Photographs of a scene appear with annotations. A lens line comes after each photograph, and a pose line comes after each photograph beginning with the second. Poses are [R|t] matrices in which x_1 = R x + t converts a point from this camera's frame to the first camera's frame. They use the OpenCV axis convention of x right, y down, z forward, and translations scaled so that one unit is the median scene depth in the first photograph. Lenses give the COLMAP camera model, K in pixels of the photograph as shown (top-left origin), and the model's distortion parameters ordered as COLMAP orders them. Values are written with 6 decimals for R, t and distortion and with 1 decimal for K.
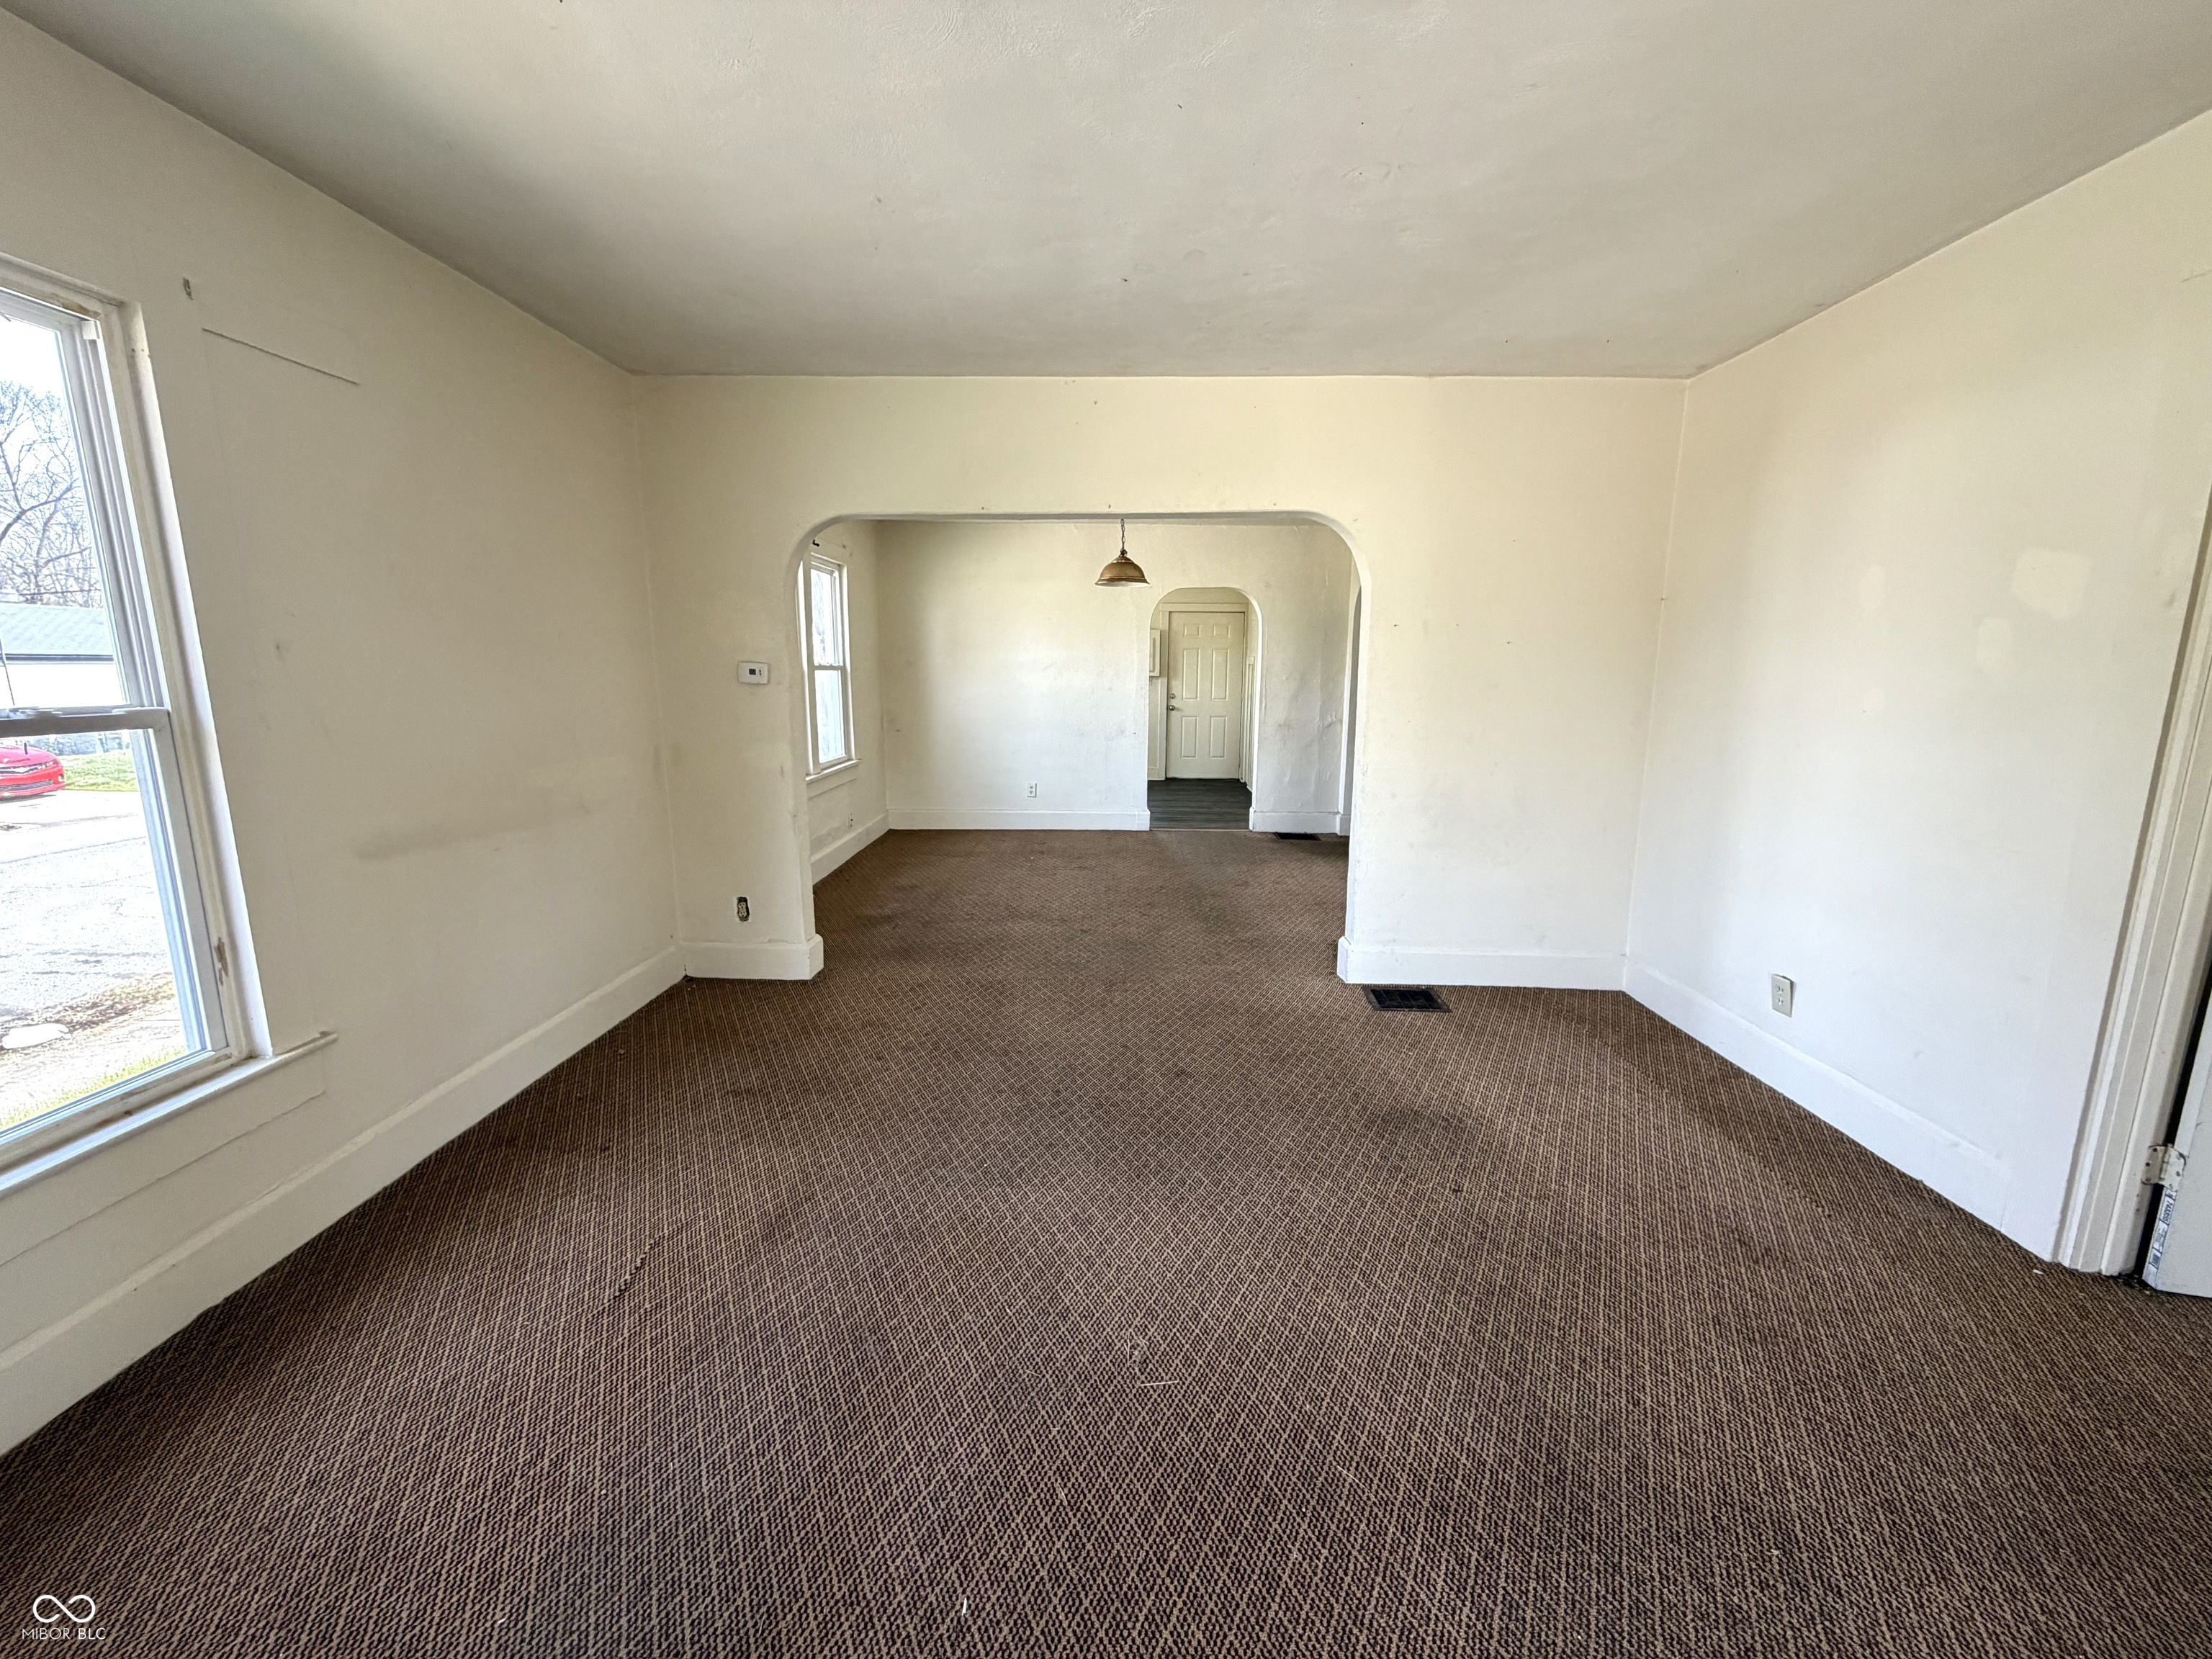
lens RADIAL K [[902.2, 0, 1094.6], [0, 902.2, 829.7], [0, 0, 1]] dist [0.000207, -0.000028]
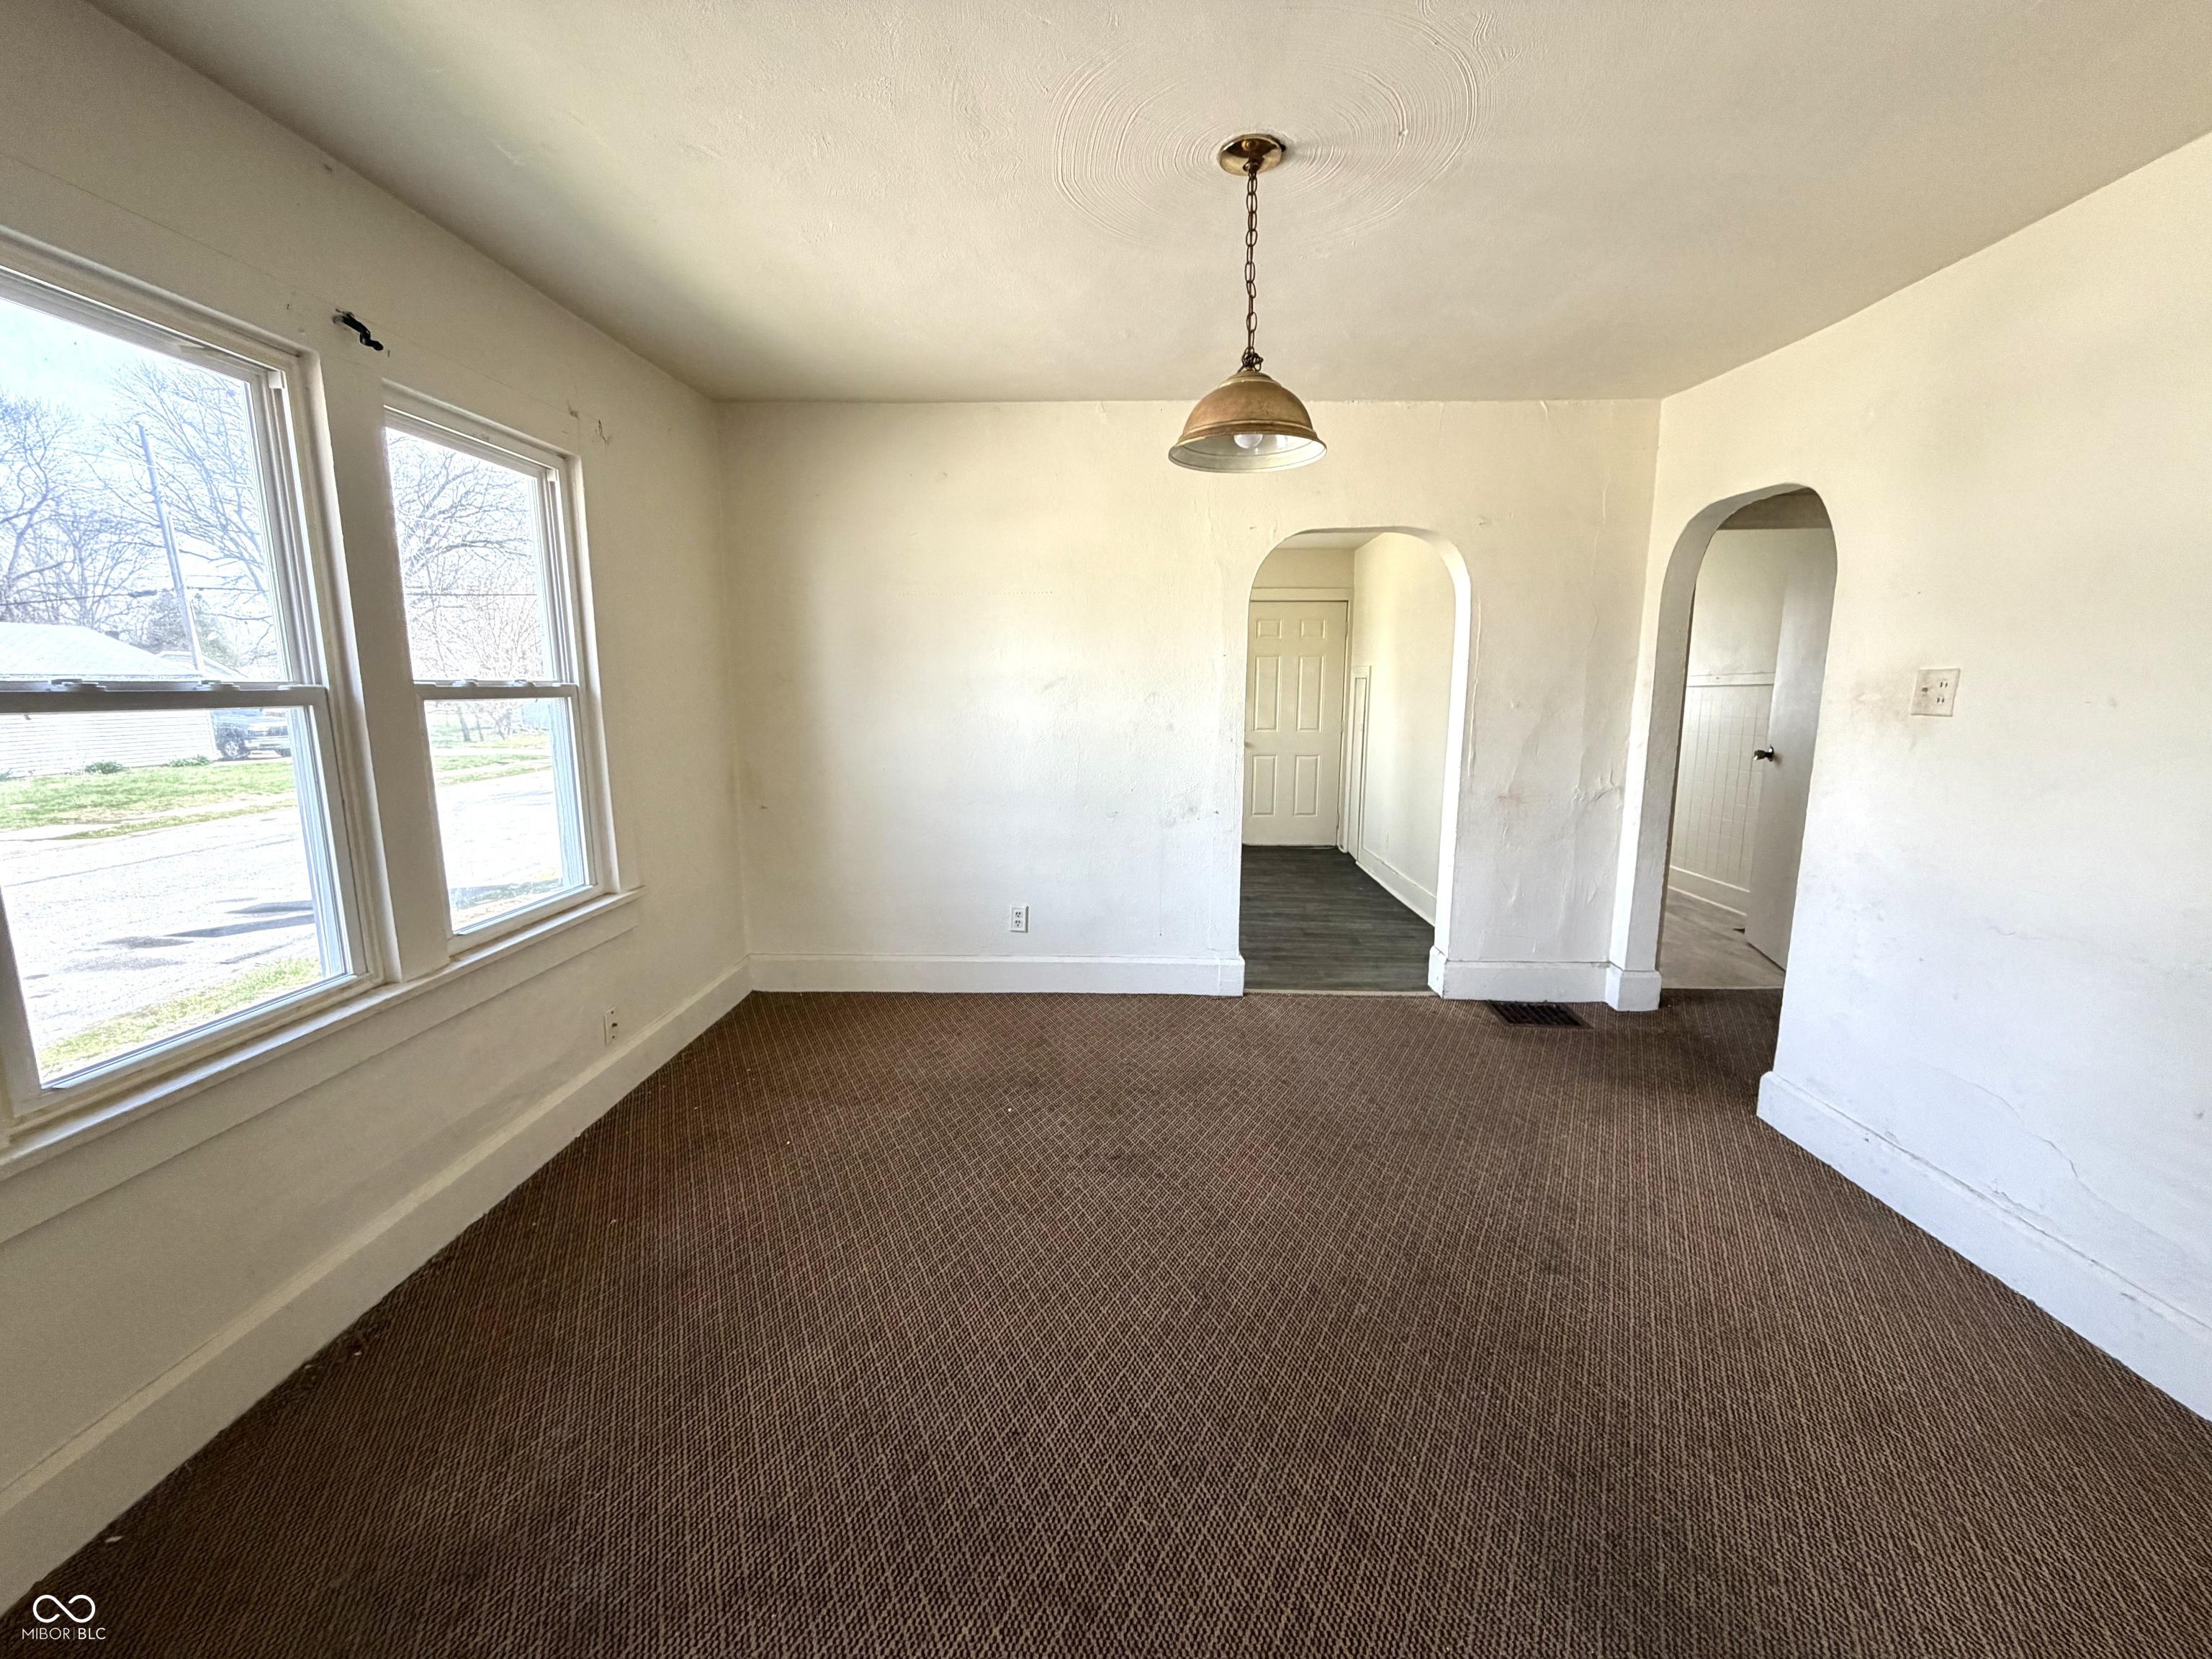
lens RADIAL K [[902.2, 0, 1114.0], [0, 902.2, 835.9], [0, 0, 1]] dist [0.000207, -0.000028]
pose [[0.999958, -0.005581, 0.007312, -0.018707], [0.005647, 0.999943, -0.009079, -0.090908], [-0.007261, 0.009120, 0.999932, 0.492683]]
